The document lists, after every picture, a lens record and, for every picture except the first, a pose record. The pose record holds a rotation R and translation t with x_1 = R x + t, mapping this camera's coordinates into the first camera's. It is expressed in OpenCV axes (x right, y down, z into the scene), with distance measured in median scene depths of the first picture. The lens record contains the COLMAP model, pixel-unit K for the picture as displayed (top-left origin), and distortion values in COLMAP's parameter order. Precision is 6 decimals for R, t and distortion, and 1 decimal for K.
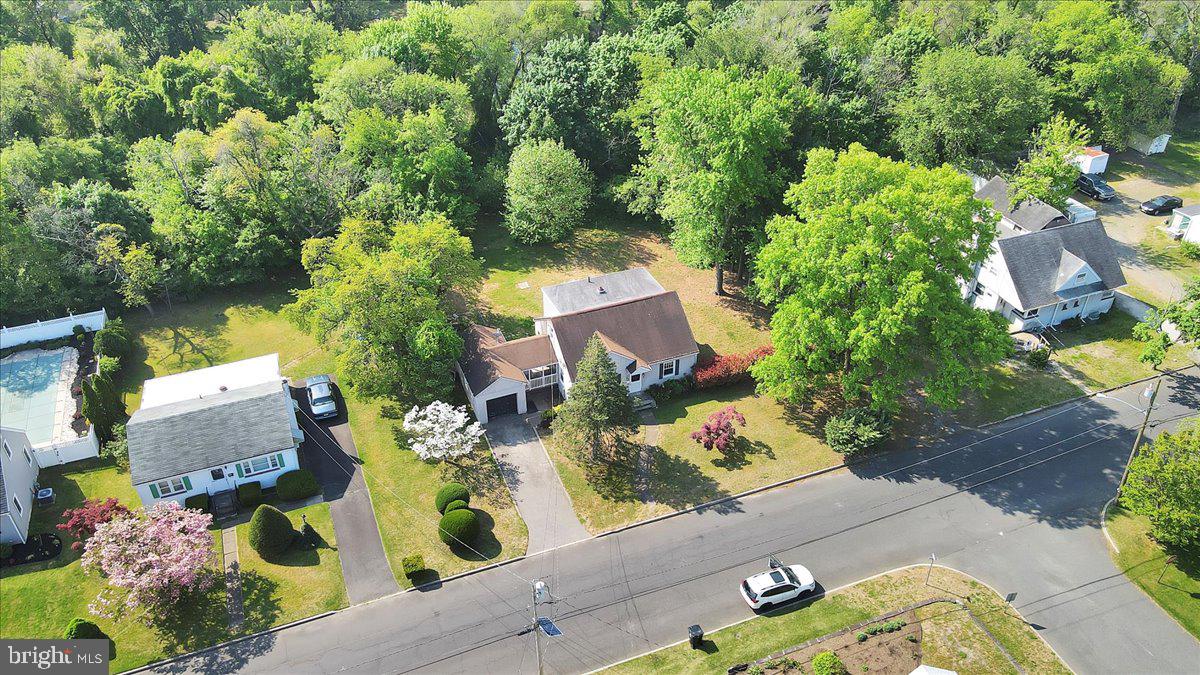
lens RADIAL K [[933.5, 0, 599.1], [0, 933.5, 313.8], [0, 0, 1]] dist [-0.011467, 0.085942]
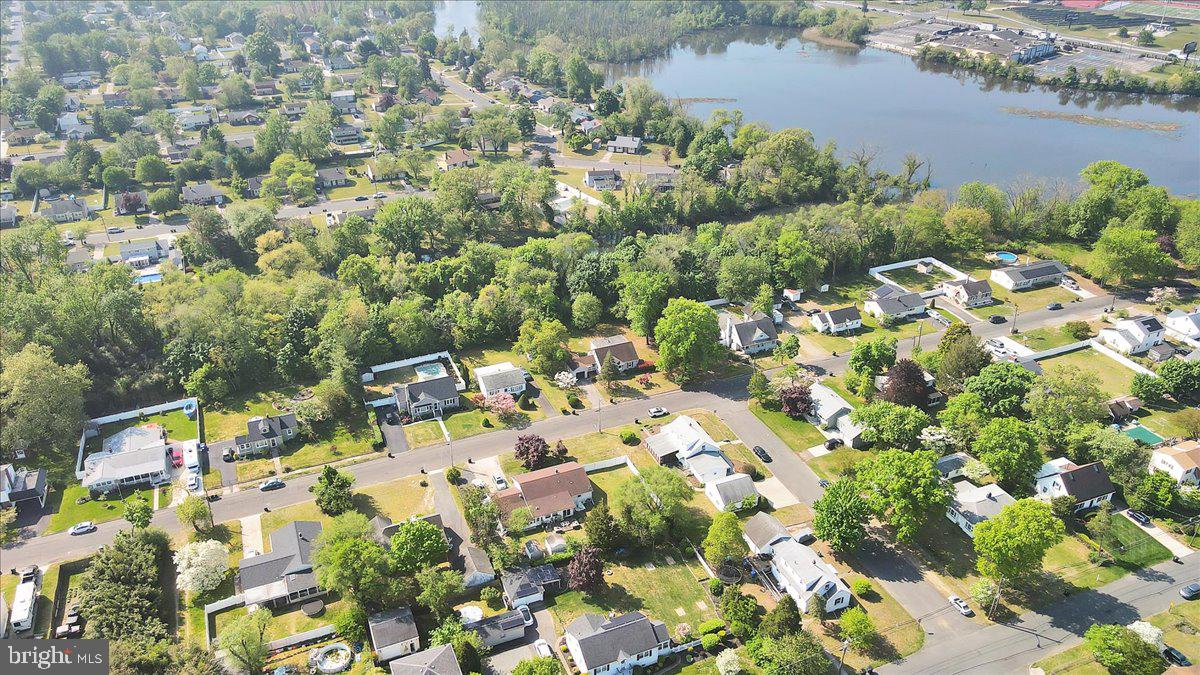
lens RADIAL K [[933.5, 0, 599.1], [0, 933.5, 313.8], [0, 0, 1]] dist [-0.011467, 0.085942]
pose [[0.999545, -0.012393, 0.027492, -0.115547], [0.015428, 0.993465, -0.113089, 0.239390], [-0.025911, 0.113462, 0.993204, -2.170290]]
